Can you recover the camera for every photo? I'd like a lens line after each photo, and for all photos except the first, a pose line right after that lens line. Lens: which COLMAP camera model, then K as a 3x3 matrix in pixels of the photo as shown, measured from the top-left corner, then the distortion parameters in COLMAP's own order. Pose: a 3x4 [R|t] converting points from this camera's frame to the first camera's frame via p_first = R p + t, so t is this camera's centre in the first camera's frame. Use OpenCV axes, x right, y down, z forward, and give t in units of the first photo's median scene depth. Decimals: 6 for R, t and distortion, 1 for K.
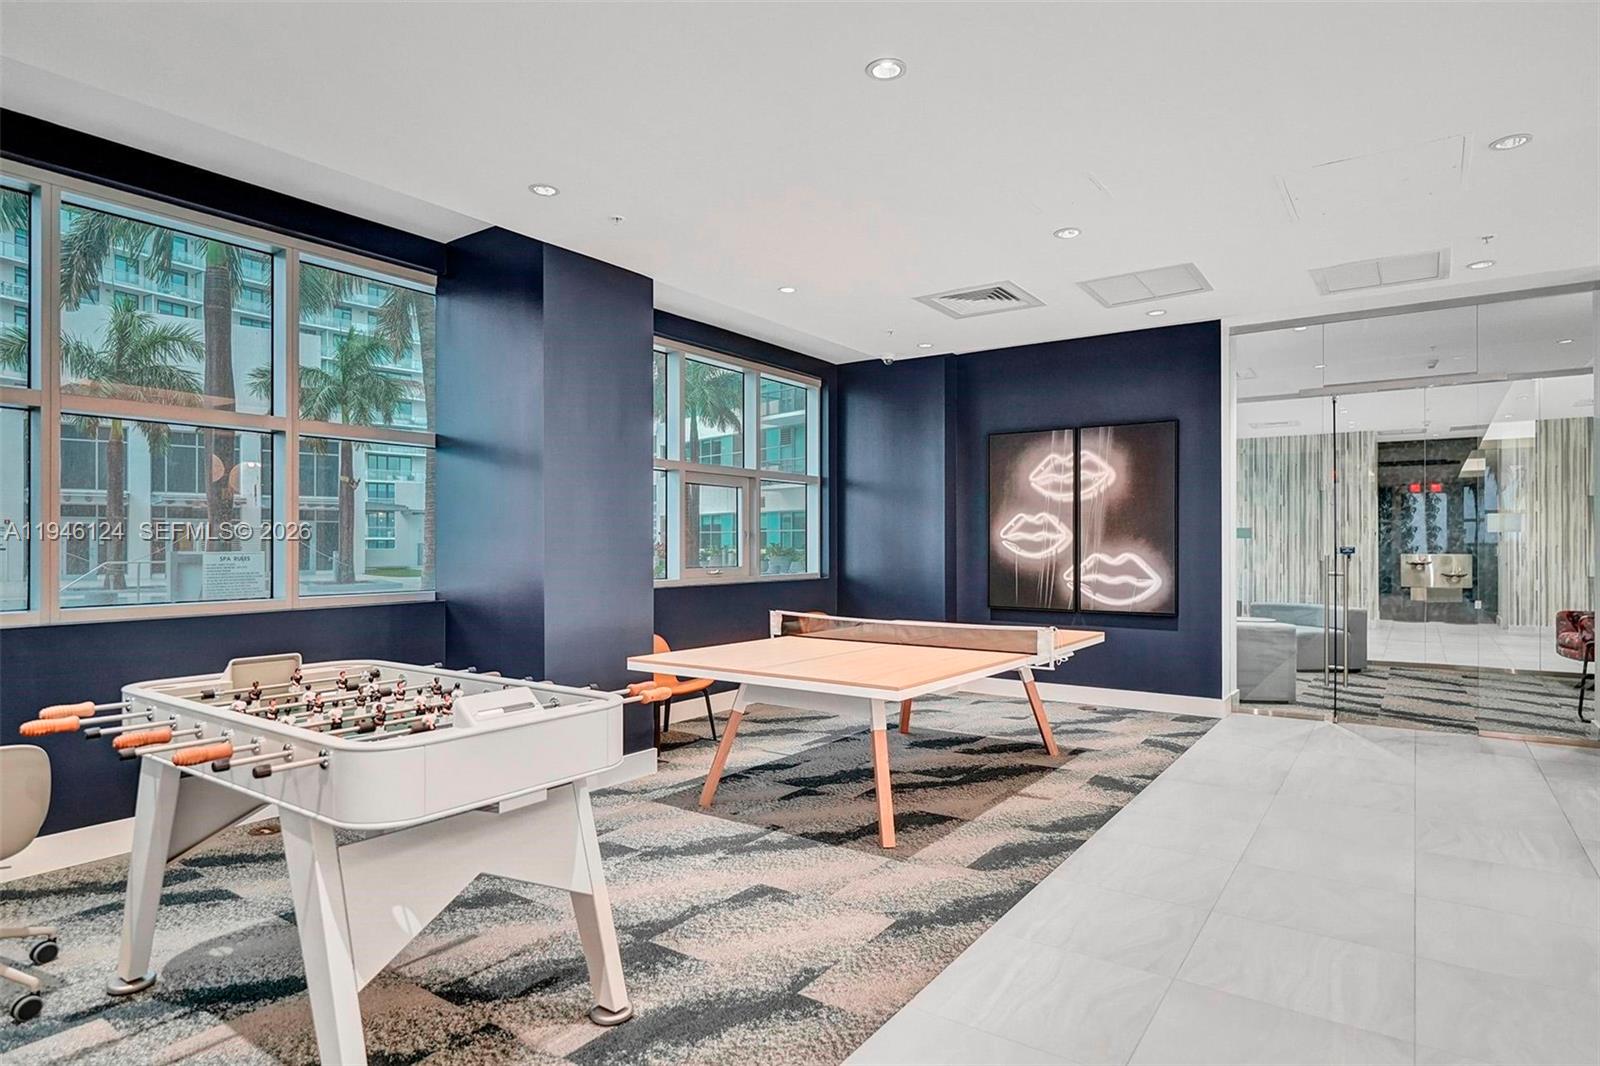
lens RADIAL K [[871.0, 0, 799.1], [0, 871.0, 546.8], [0, 0, 1]] dist [-0.000463, -0.000499]
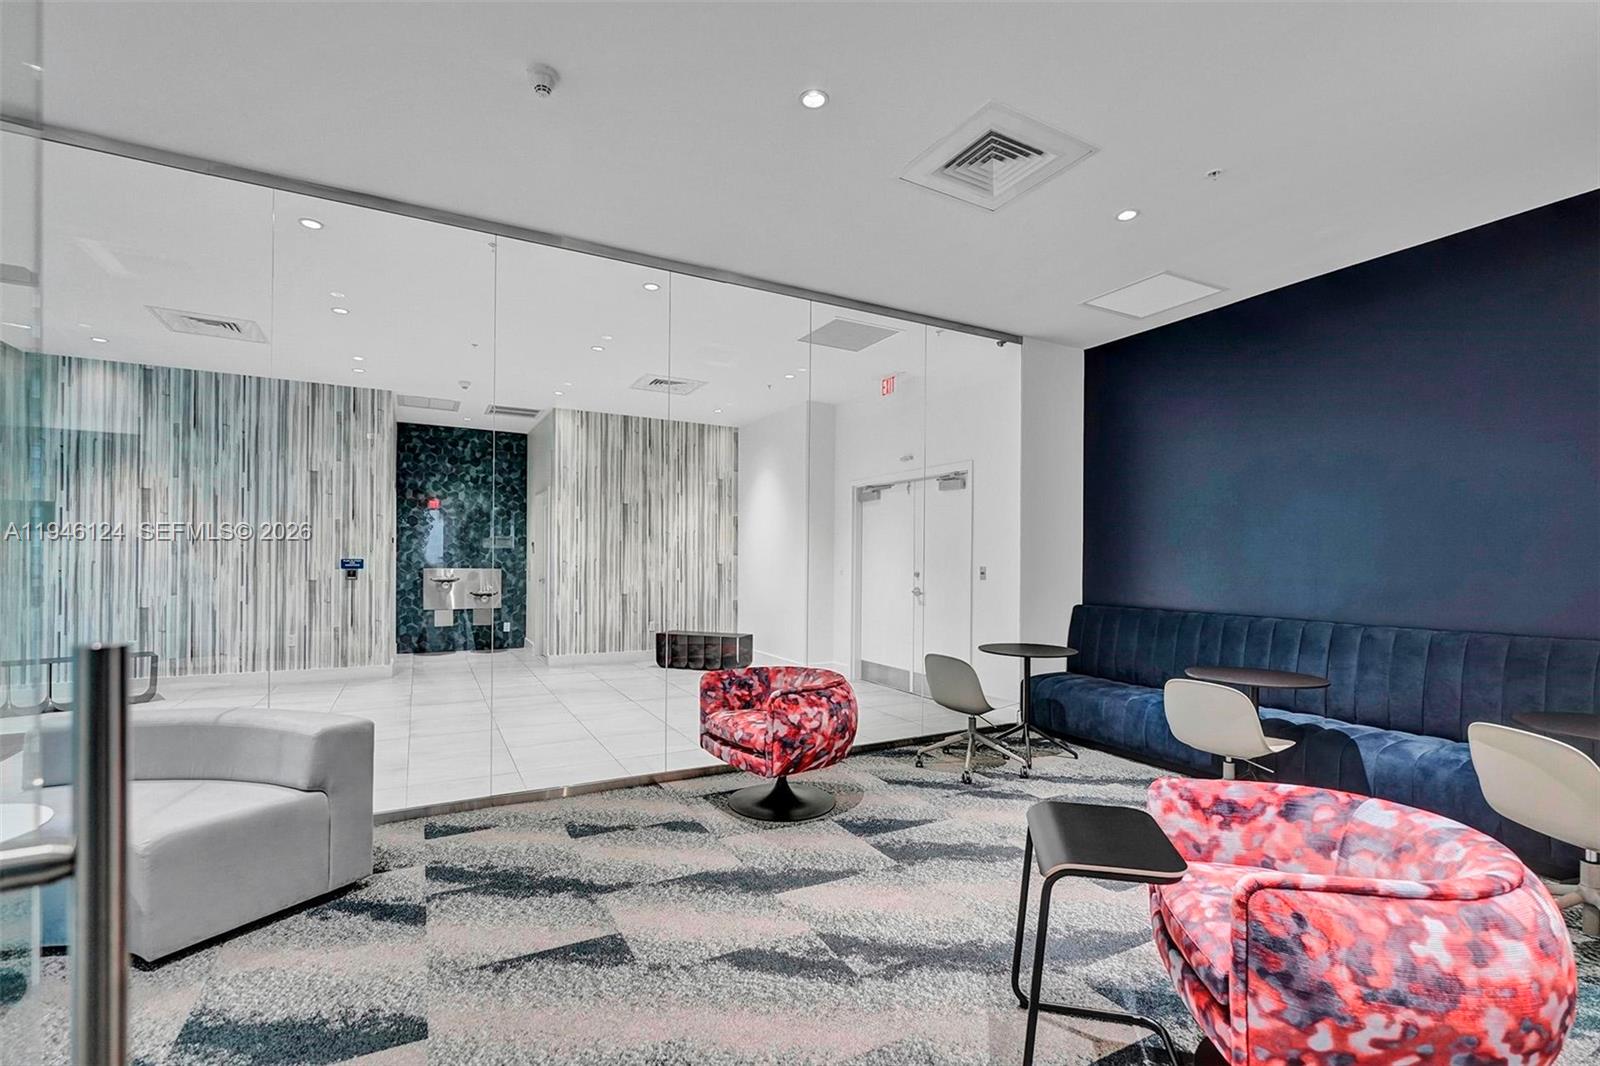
lens RADIAL K [[705.0, 0, 791.8], [0, 705.0, 556.4], [0, 0, 1]] dist [0.008803, -0.000197]
pose [[0.452082, 0.011474, 0.891903, 0.256989], [-0.006569, 0.999933, -0.009534, 0.001156], [-0.891952, -0.001549, 0.452127, 0.391999]]
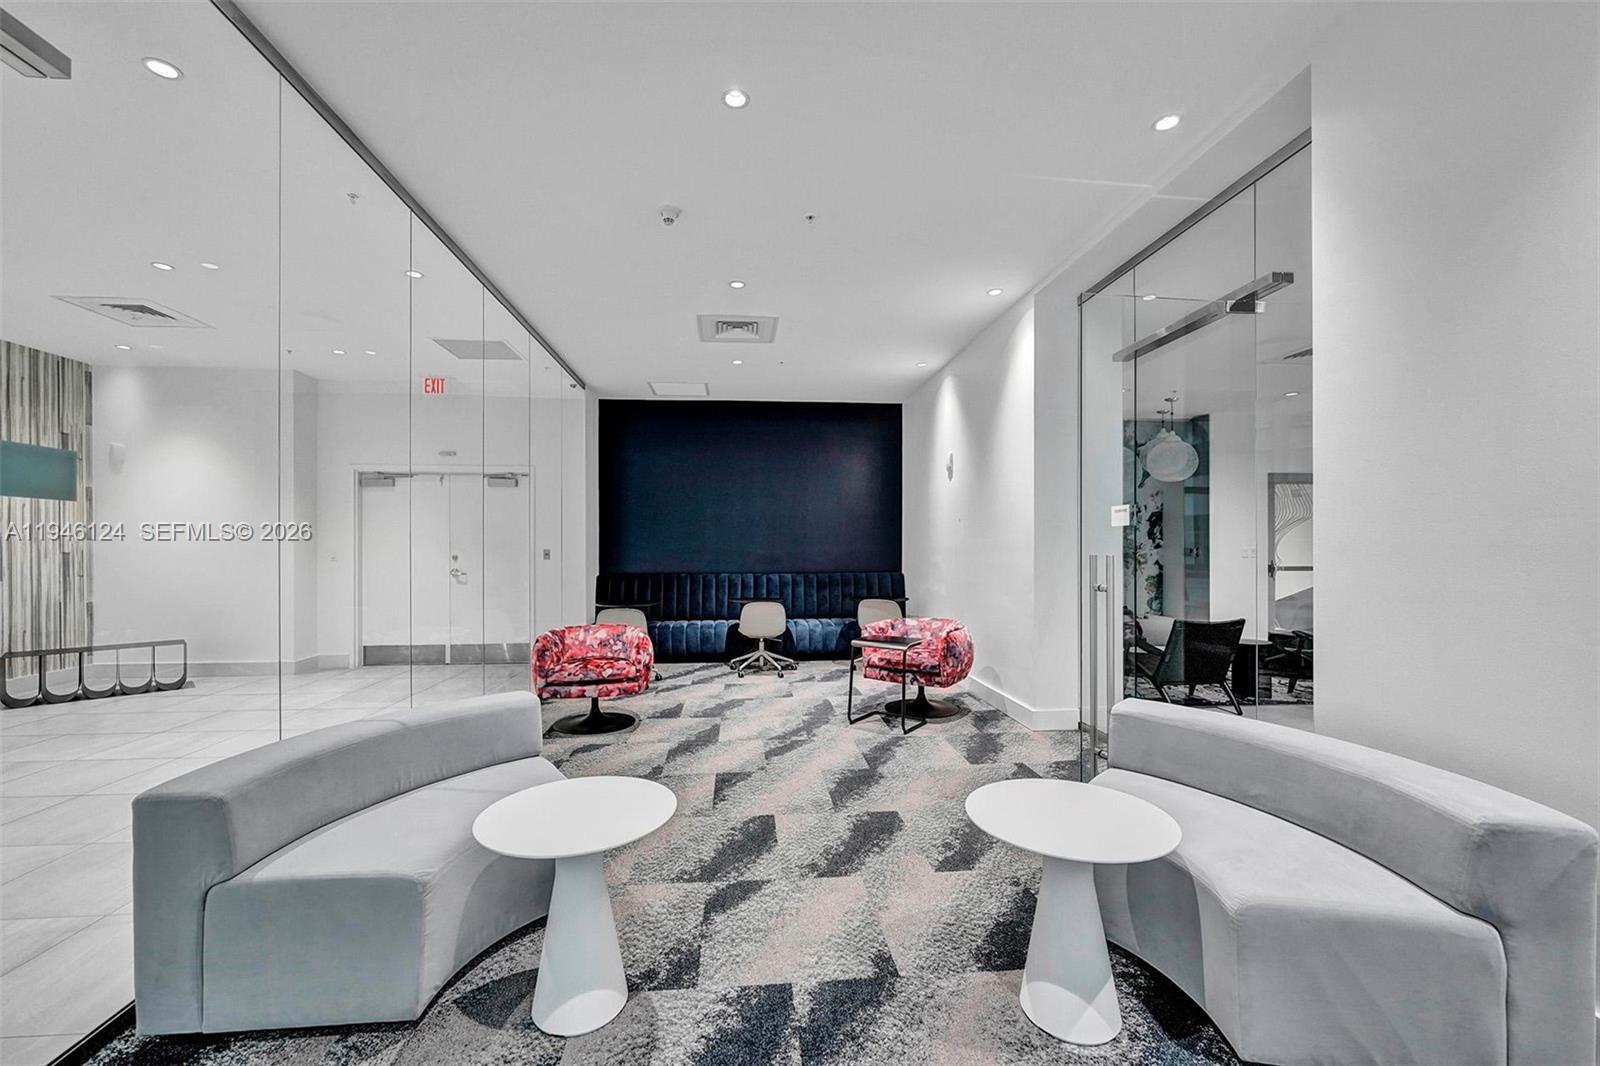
lens RADIAL K [[640.5, 0, 796.4], [0, 640.5, 546.6], [0, 0, 1]] dist [-0.001066, -0.000824]
pose [[-0.643897, 0.006720, 0.765083, 0.181581], [0.008385, 0.999963, -0.001726, 0.002910], [-0.765066, 0.005304, -0.643930, 0.636410]]
